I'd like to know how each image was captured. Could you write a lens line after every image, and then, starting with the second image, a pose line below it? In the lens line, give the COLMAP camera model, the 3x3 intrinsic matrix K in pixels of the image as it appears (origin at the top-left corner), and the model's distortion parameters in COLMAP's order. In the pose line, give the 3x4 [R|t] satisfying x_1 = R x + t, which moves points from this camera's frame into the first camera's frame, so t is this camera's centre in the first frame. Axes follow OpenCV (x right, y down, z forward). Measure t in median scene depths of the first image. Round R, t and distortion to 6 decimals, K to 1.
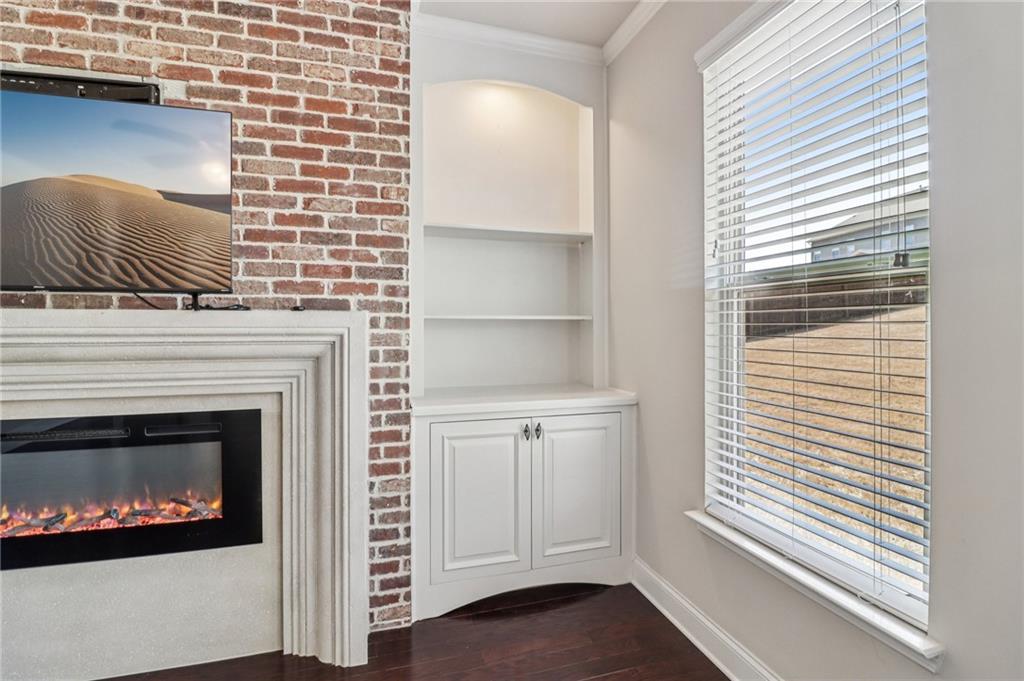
lens RADIAL K [[473.5, 0, 514.7], [0, 473.5, 328.1], [0, 0, 1]] dist [0.002246, -0.011295]
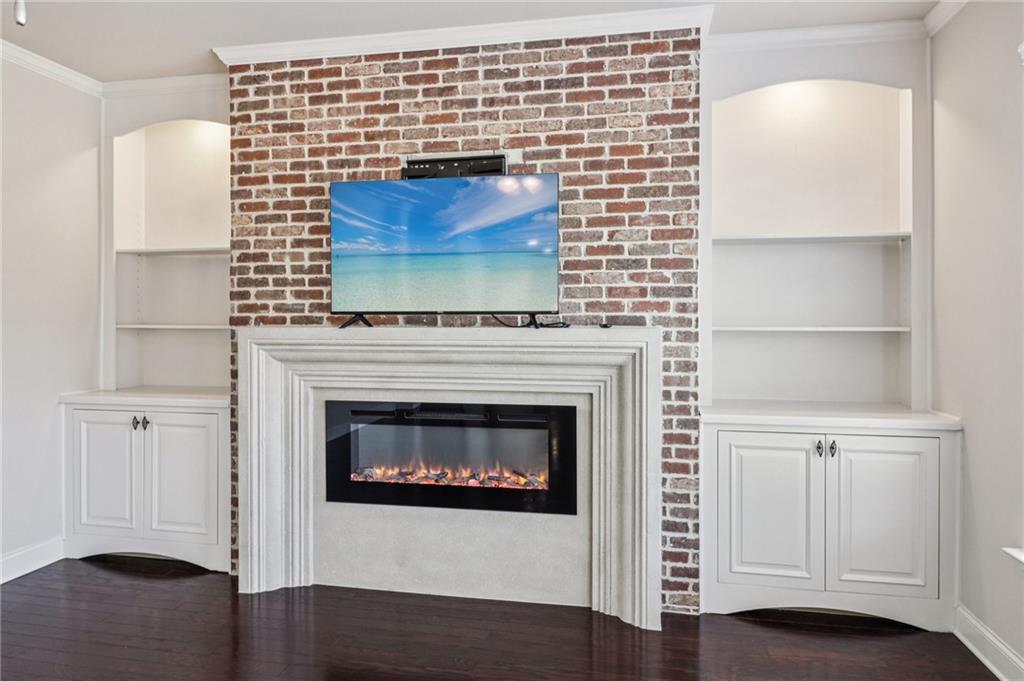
lens RADIAL K [[653.4, 0, 512.7], [0, 653.4, 321.7], [0, 0, 1]] dist [0.002754, -0.000993]
pose [[0.884268, 0.003168, -0.466968, 0.104535], [-0.001784, 0.999993, 0.003406, -0.051138], [0.466975, -0.002179, 0.884268, -0.543237]]
